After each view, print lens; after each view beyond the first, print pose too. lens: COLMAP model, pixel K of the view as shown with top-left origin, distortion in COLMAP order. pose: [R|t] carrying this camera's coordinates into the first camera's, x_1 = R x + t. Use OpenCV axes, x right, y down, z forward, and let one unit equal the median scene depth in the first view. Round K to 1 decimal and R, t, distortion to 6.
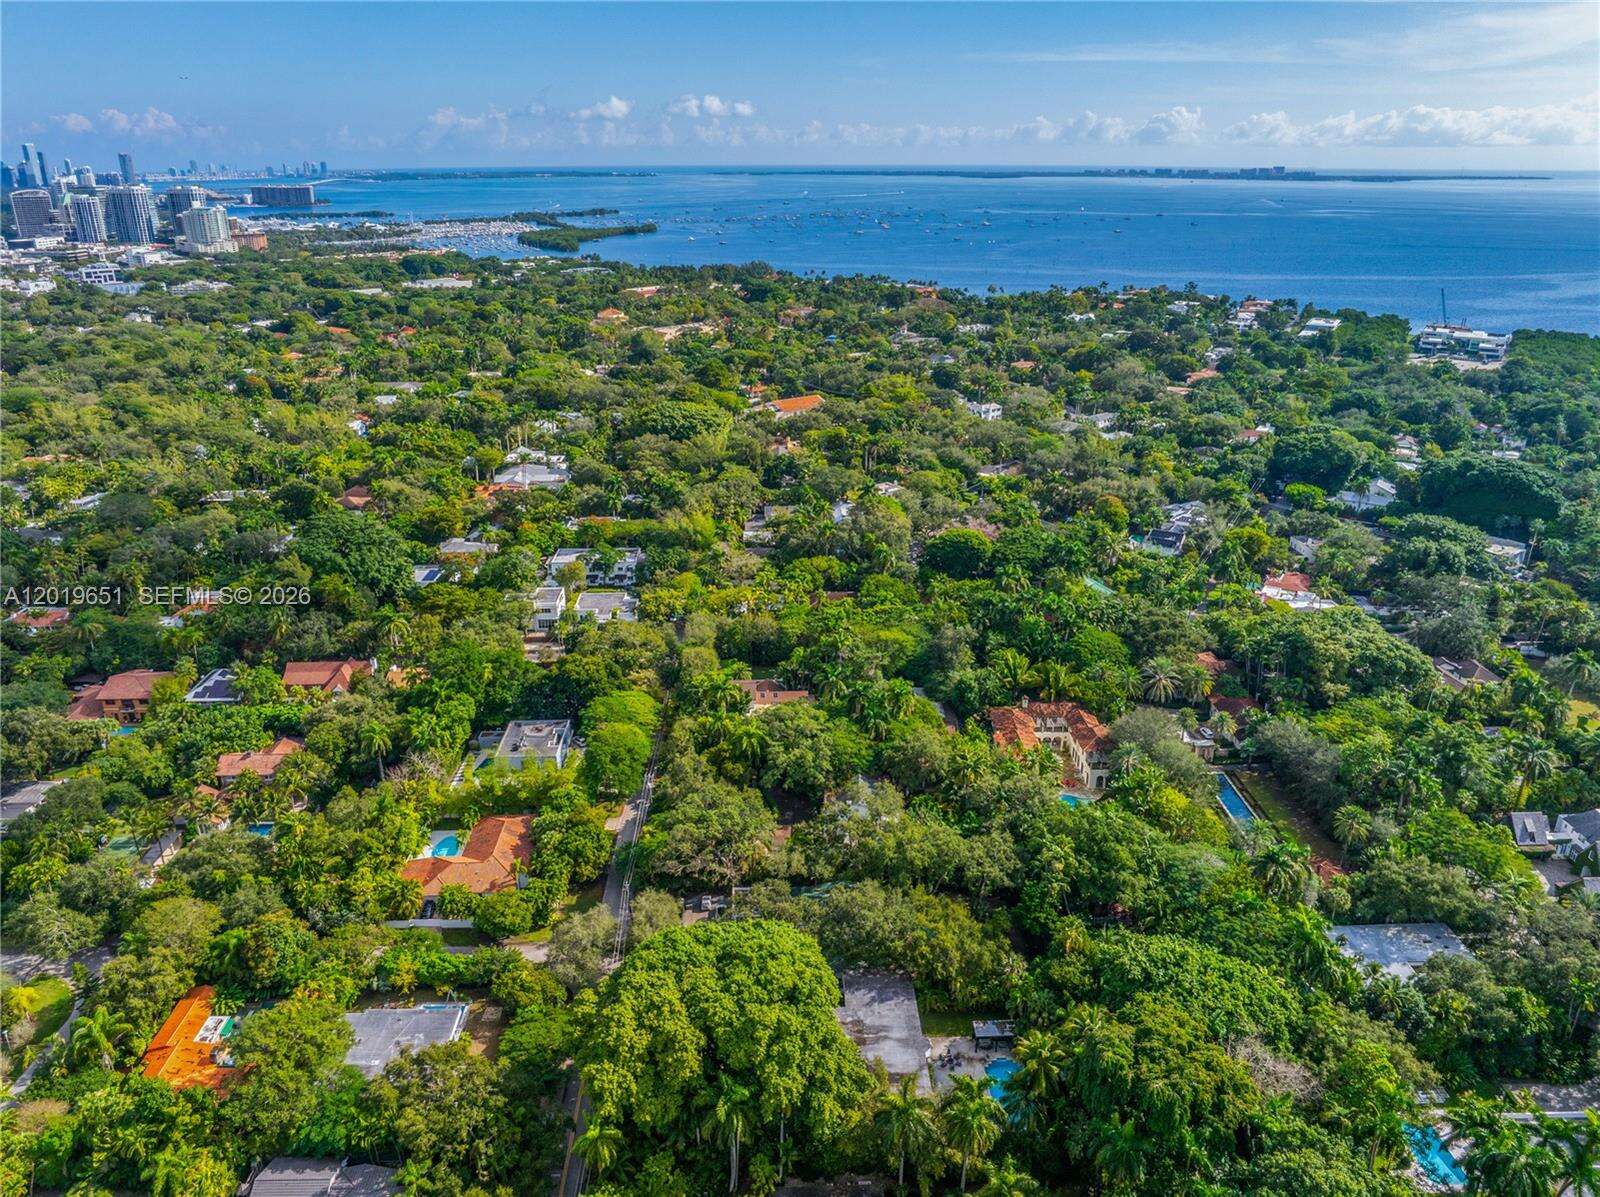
lens RADIAL K [[1124.7, 0, 811.4], [0, 1124.7, 597.8], [0, 0, 1]] dist [-0.054621, 0.024329]
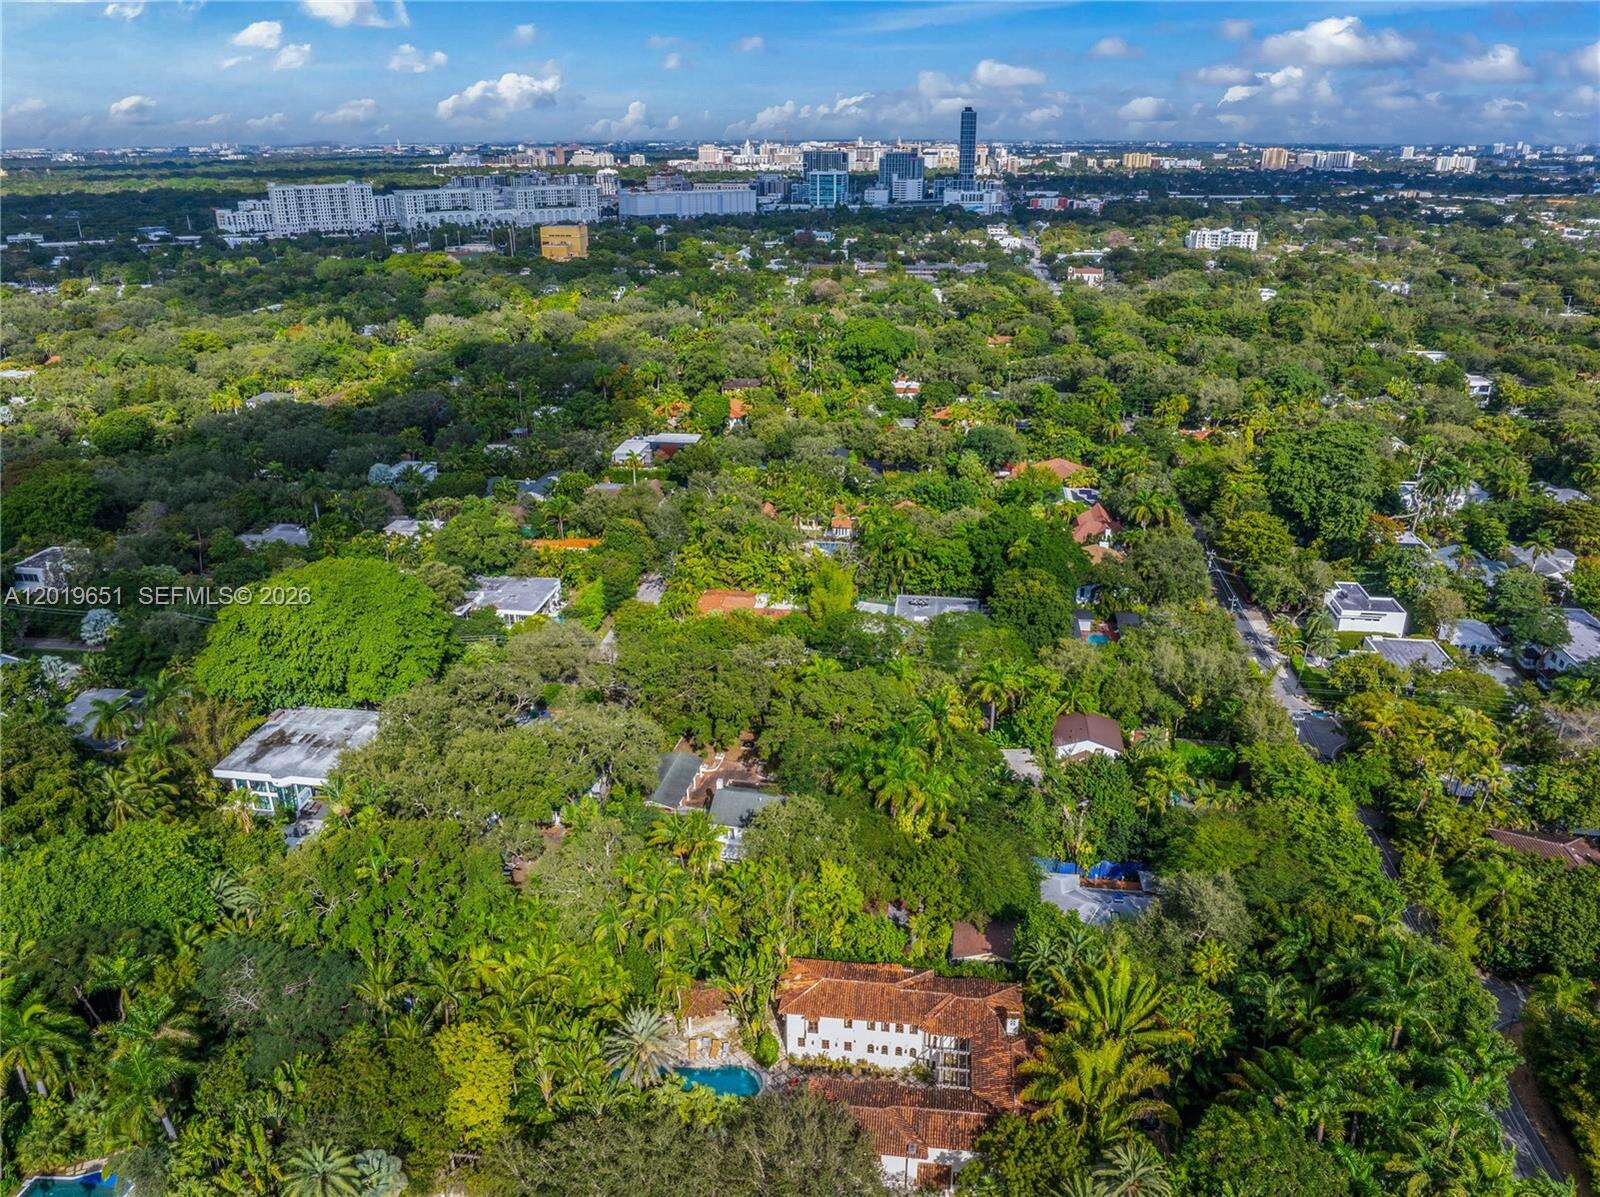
lens RADIAL K [[1124.7, 0, 806.8], [0, 1124.7, 593.3], [0, 0, 1]] dist [-0.054621, 0.024329]
pose [[-0.174513, 0.373042, -0.911255, 0.497148], [-0.356459, 0.838750, 0.411625, -0.186447], [0.917868, 0.396659, -0.013399, 0.781831]]
